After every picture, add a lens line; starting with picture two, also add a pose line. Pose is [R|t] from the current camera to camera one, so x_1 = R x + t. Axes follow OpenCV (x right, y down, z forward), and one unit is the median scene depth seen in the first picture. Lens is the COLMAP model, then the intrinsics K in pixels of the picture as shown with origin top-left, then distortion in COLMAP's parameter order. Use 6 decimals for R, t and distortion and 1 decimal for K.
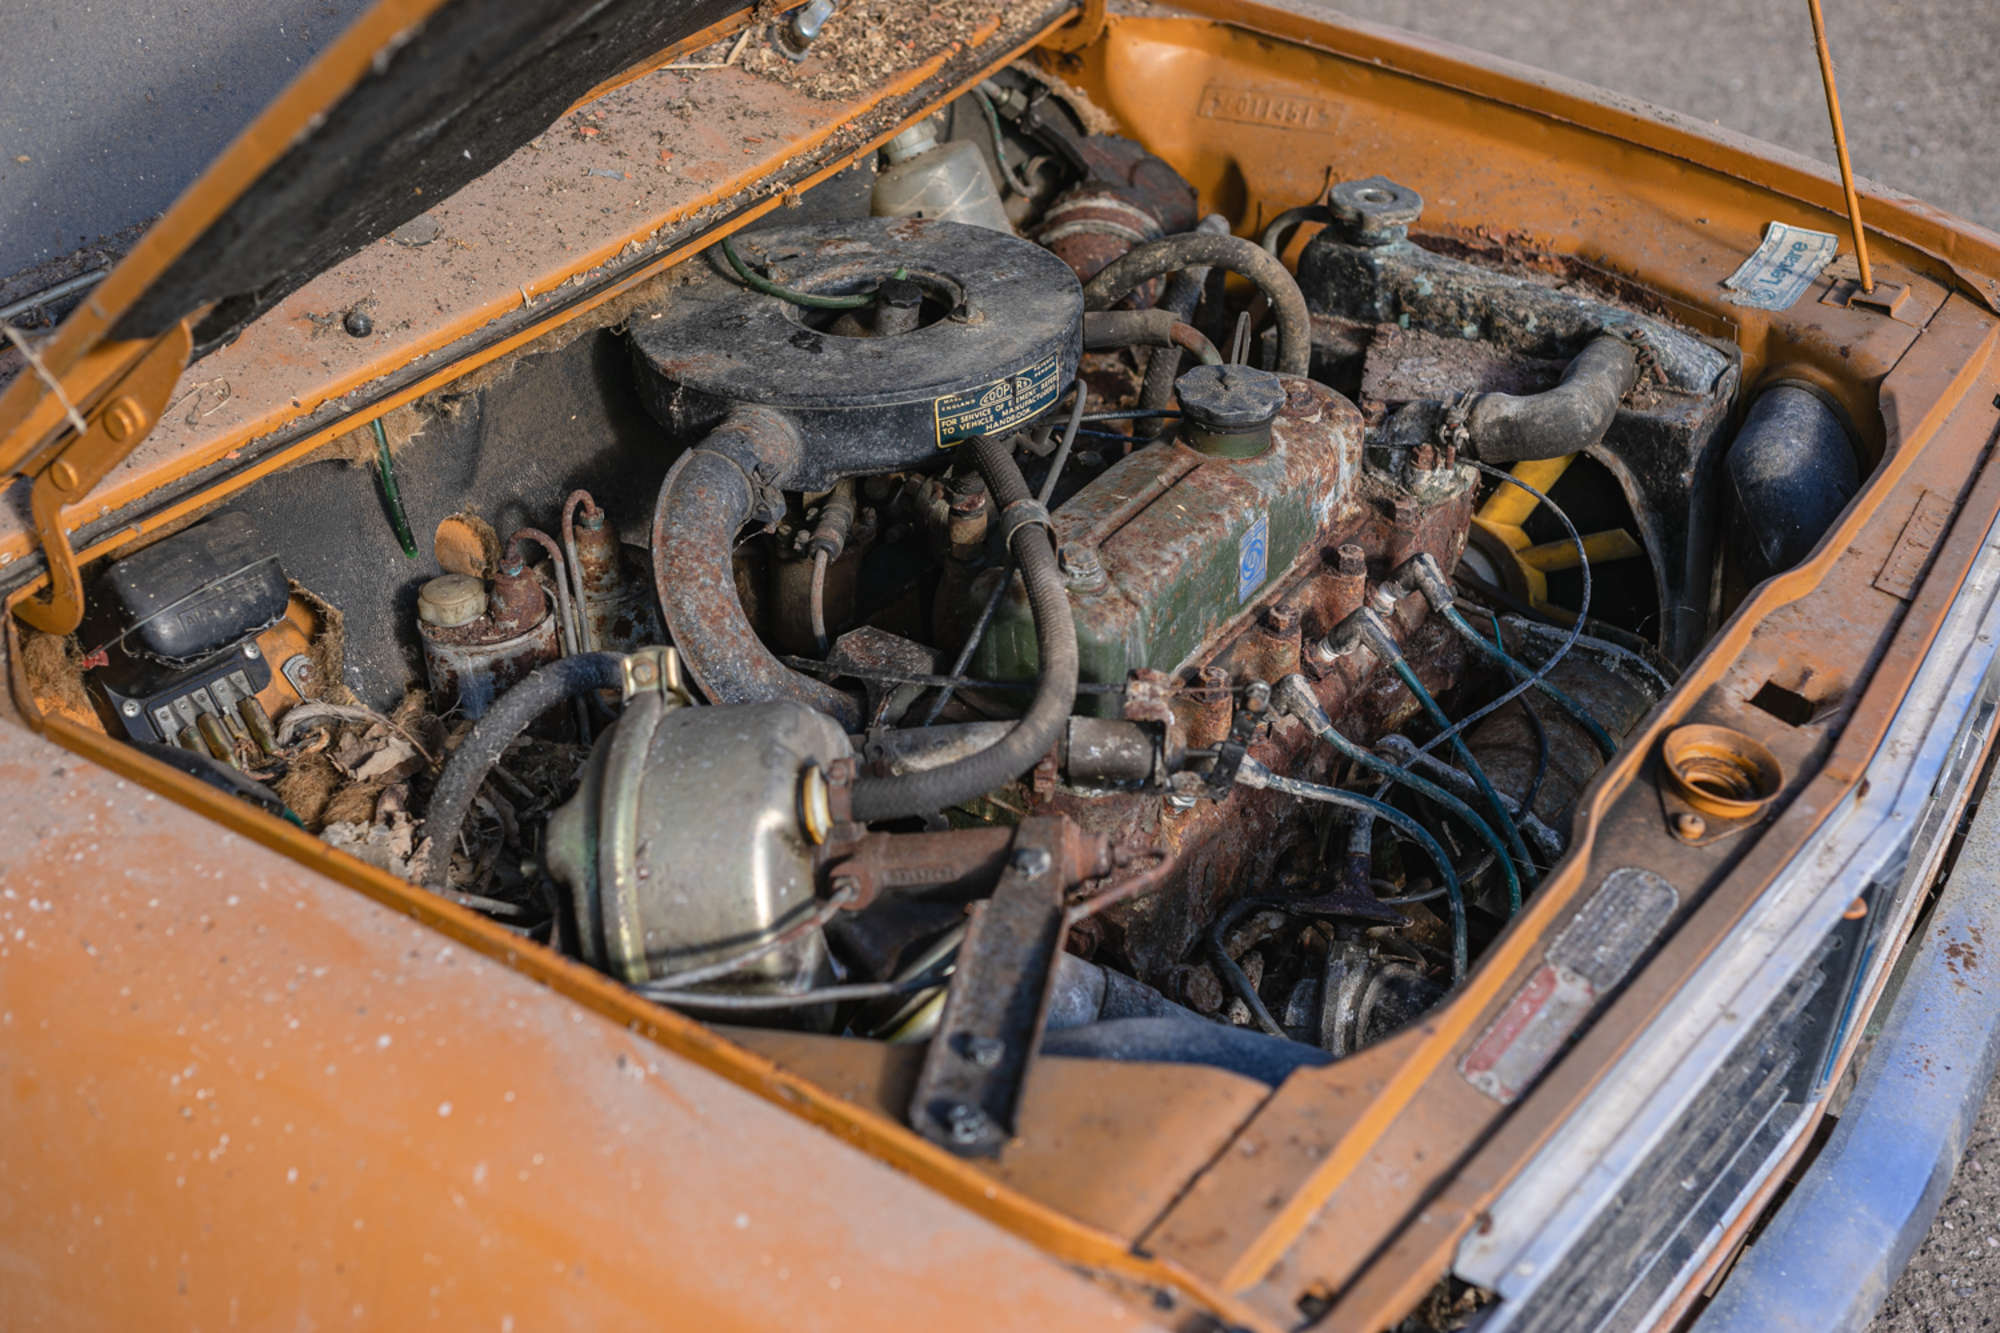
lens RADIAL K [[2972.8, 0, 1000.0], [0, 2972.8, 666.5], [0, 0, 1]] dist [-0.109899, -0.053644]
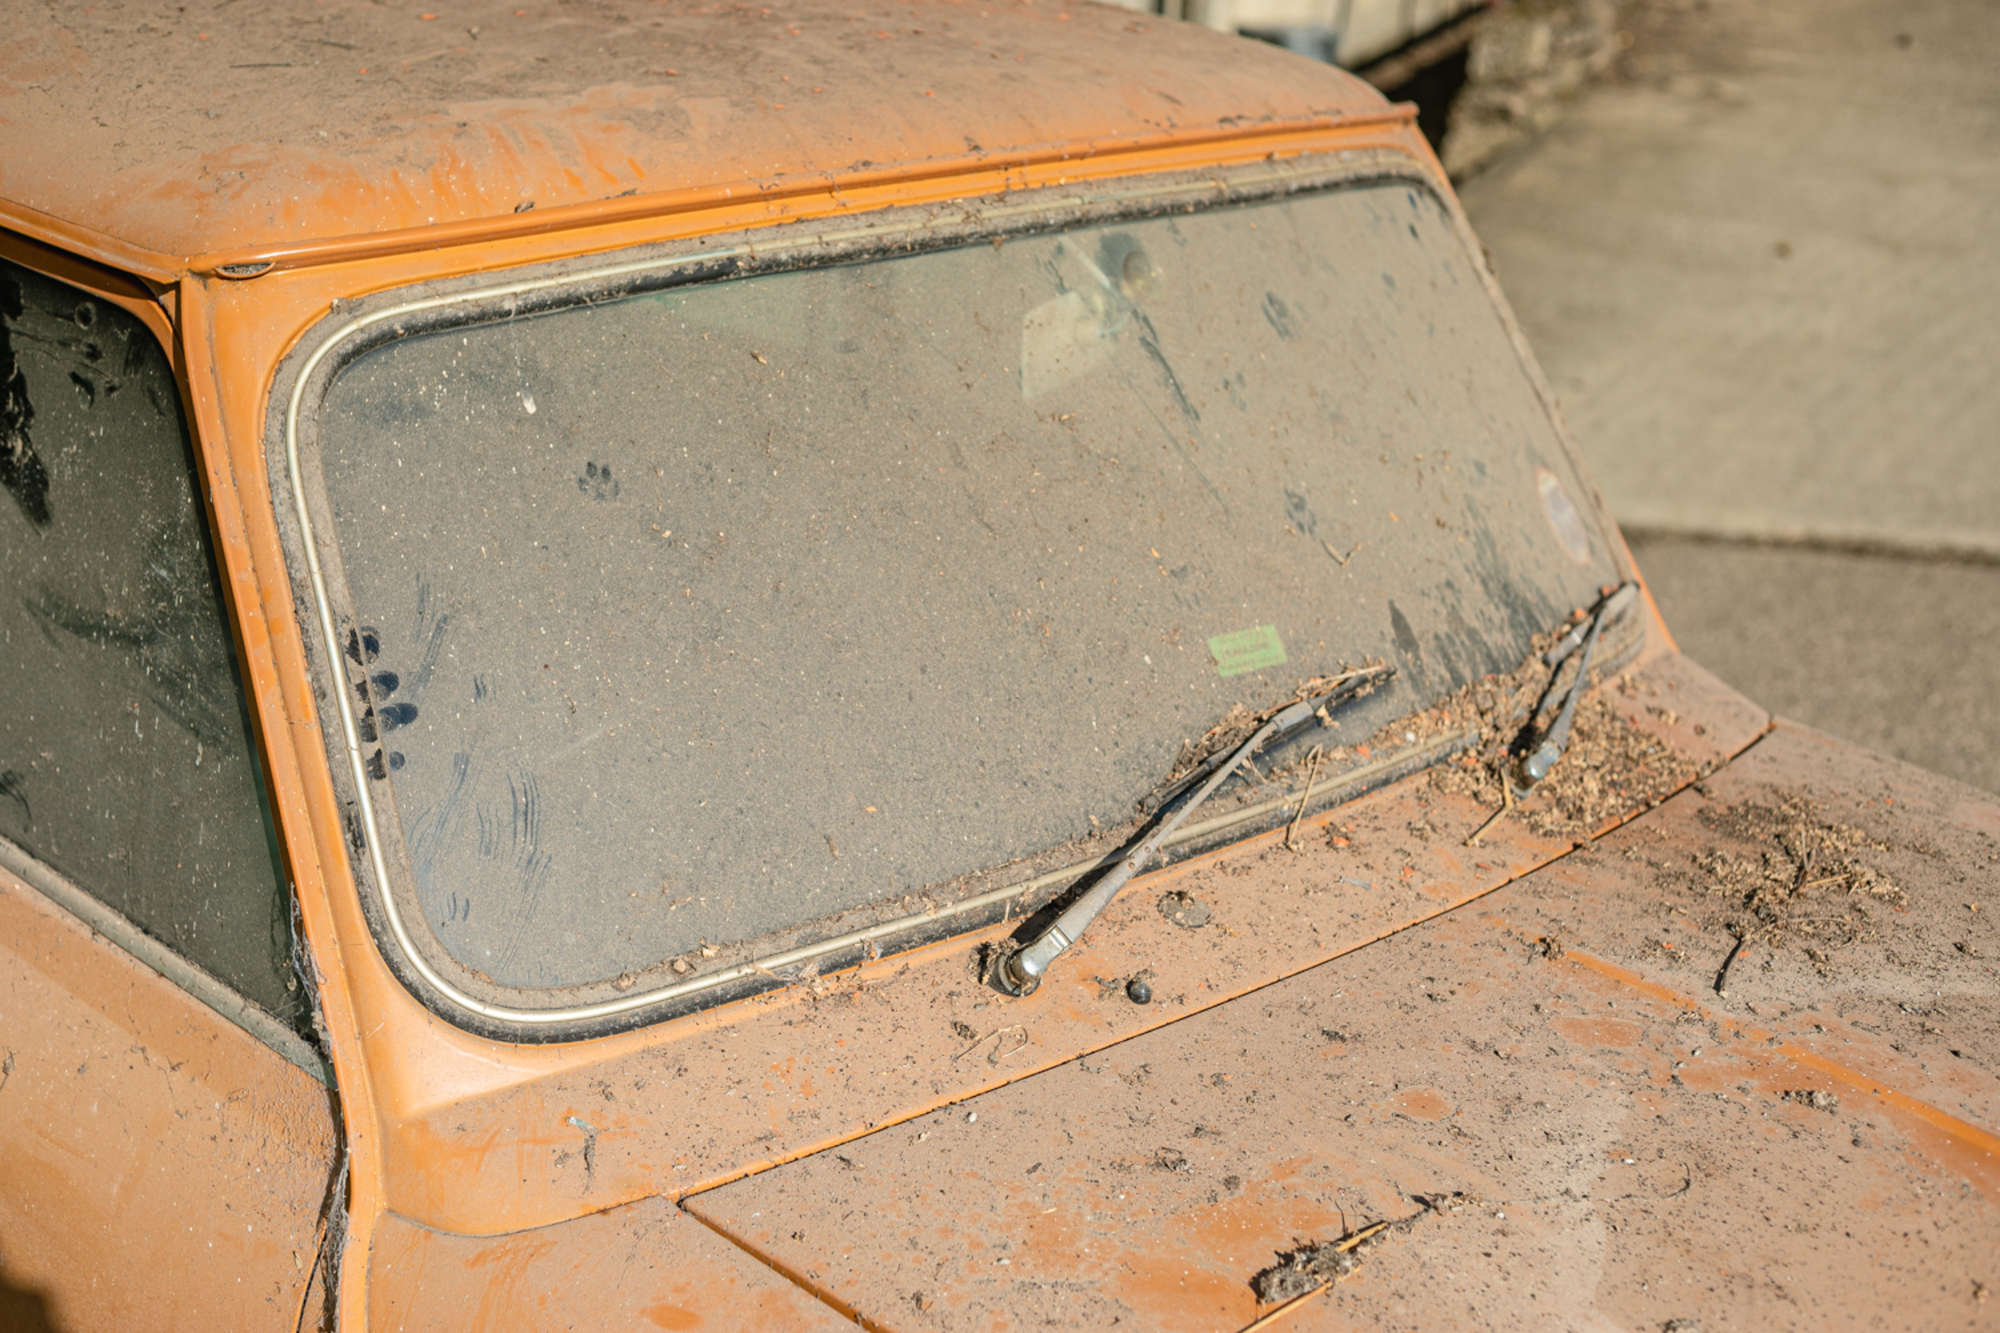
lens RADIAL K [[2972.8, 0, 1000.0], [0, 2972.8, 666.5], [0, 0, 1]] dist [-0.109899, -0.053644]
pose [[0.978181, 0.109979, -0.176257, -0.083586], [-0.145772, 0.967824, -0.205102, 0.003786], [0.148029, 0.226321, 0.962739, -0.125528]]
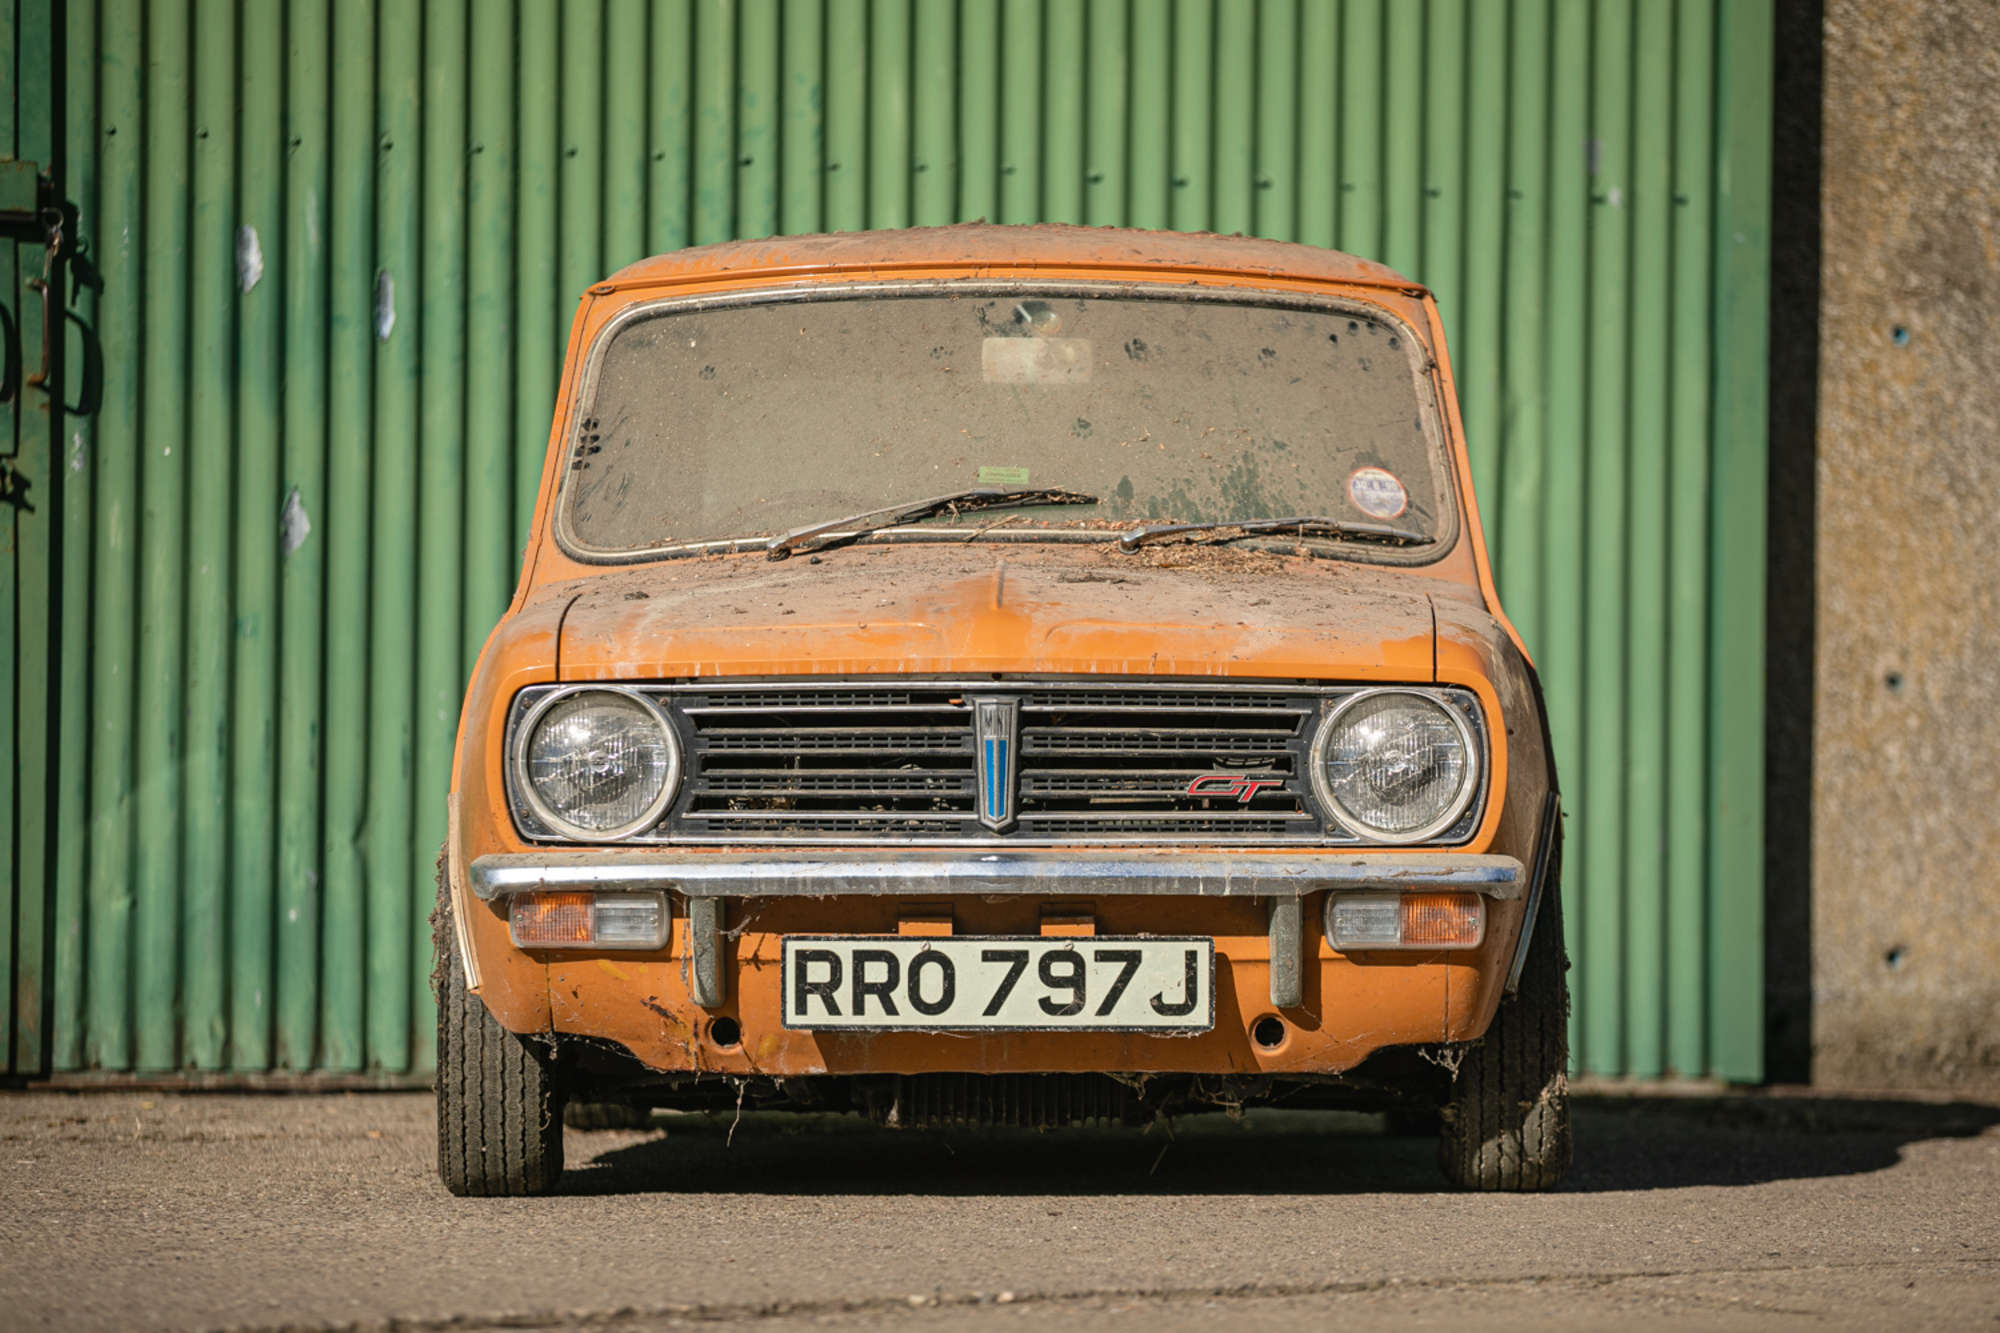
lens RADIAL K [[10437.0, 0, 1000.0], [0, 10437.0, 666.5], [0, 0, 1]] dist [1.471739, -5.057887]
pose [[0.527566, -0.014667, -0.849387, 7.608423], [-0.447089, 0.845386, -0.292291, 2.553930], [0.722347, 0.533954, 0.439440, -2.840713]]
